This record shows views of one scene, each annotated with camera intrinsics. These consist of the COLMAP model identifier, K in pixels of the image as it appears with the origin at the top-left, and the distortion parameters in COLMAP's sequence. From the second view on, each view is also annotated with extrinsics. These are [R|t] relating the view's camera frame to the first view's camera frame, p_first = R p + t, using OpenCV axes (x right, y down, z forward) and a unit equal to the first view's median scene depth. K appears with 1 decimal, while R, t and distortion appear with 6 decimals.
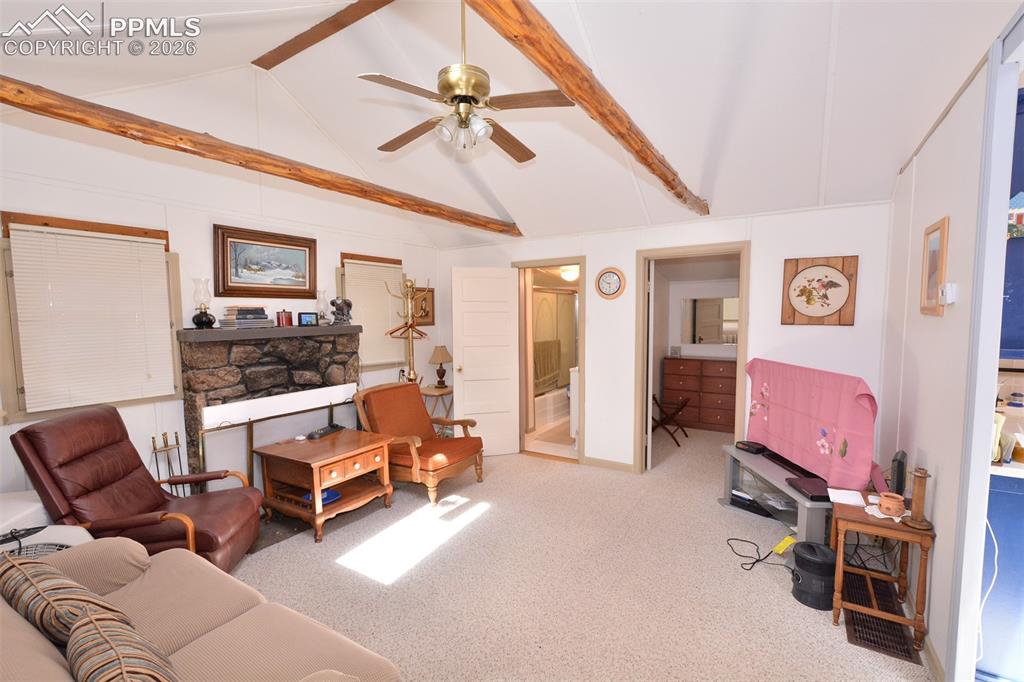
lens RADIAL K [[448.9, 0, 508.0], [0, 448.9, 351.1], [0, 0, 1]] dist [-0.002808, -0.000997]
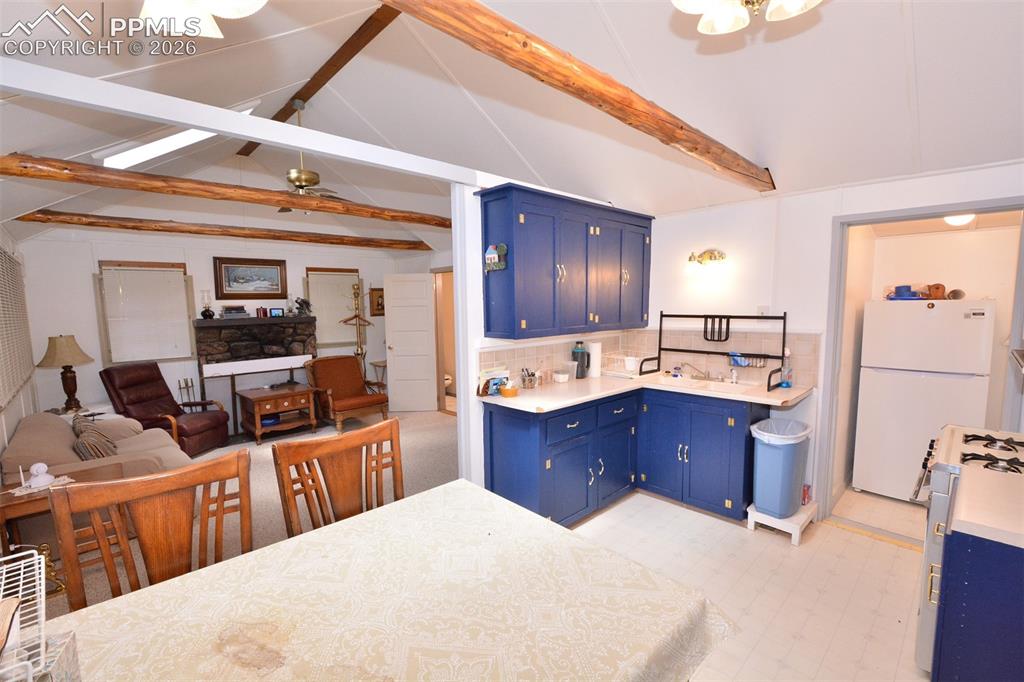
lens RADIAL K [[446.2, 0, 509.6], [0, 446.2, 351.2], [0, 0, 1]] dist [0.014849, -0.019661]
pose [[0.971608, 0.018255, -0.235893, 0.773141], [-0.010820, 0.999404, 0.032774, 0.003626], [0.236350, -0.029291, 0.971226, -0.352194]]
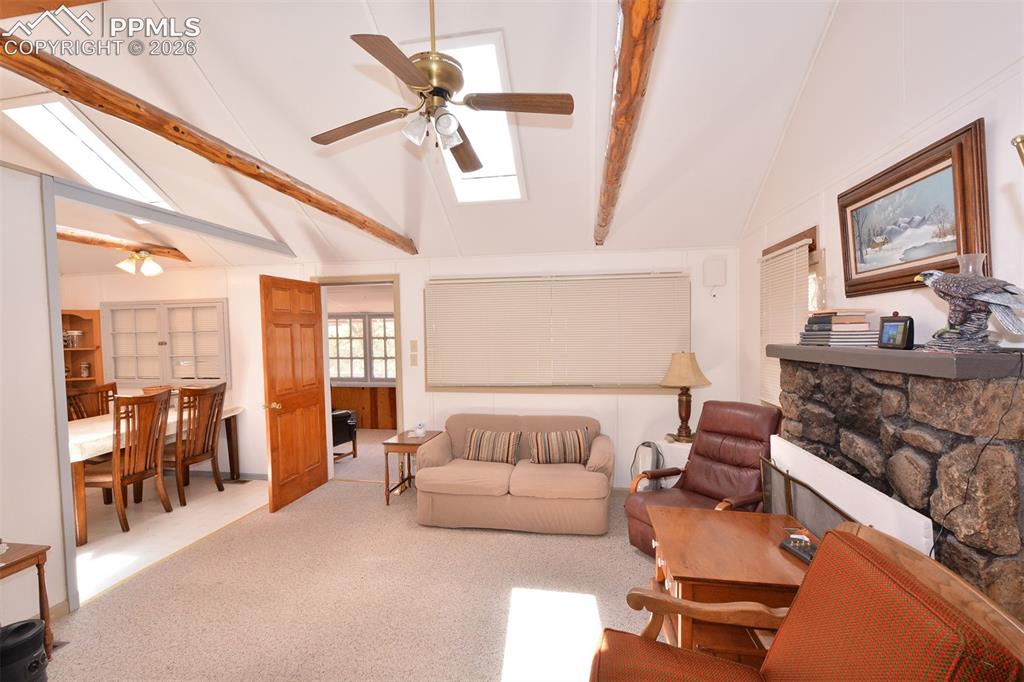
lens RADIAL K [[448.9, 0, 508.0], [0, 448.9, 351.1], [0, 0, 1]] dist [-0.002808, -0.000997]
pose [[-0.918630, 0.042517, -0.392825, 0.100495], [-0.003296, 0.993334, 0.115221, -0.112144], [0.395105, 0.107140, -0.912367, 1.370151]]
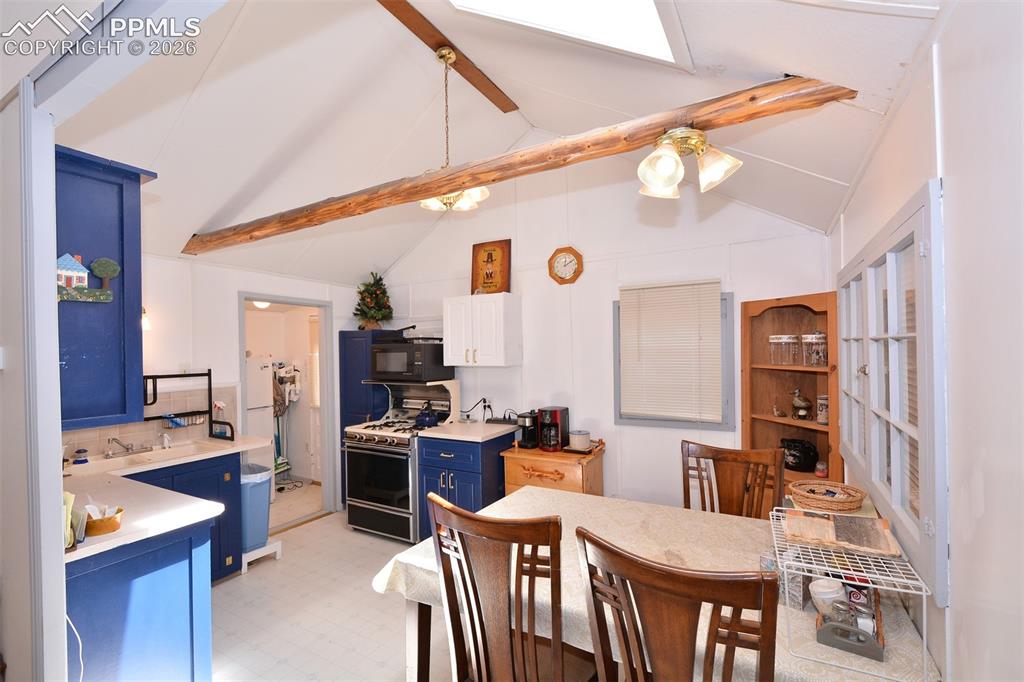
lens RADIAL K [[448.9, 0, 508.0], [0, 448.9, 351.1], [0, 0, 1]] dist [-0.002808, -0.000997]
pose [[-0.051671, 0.005356, 0.998650, 0.074567], [0.096829, 0.995301, -0.000328, -0.028059], [-0.993959, 0.096681, -0.051947, 0.067191]]
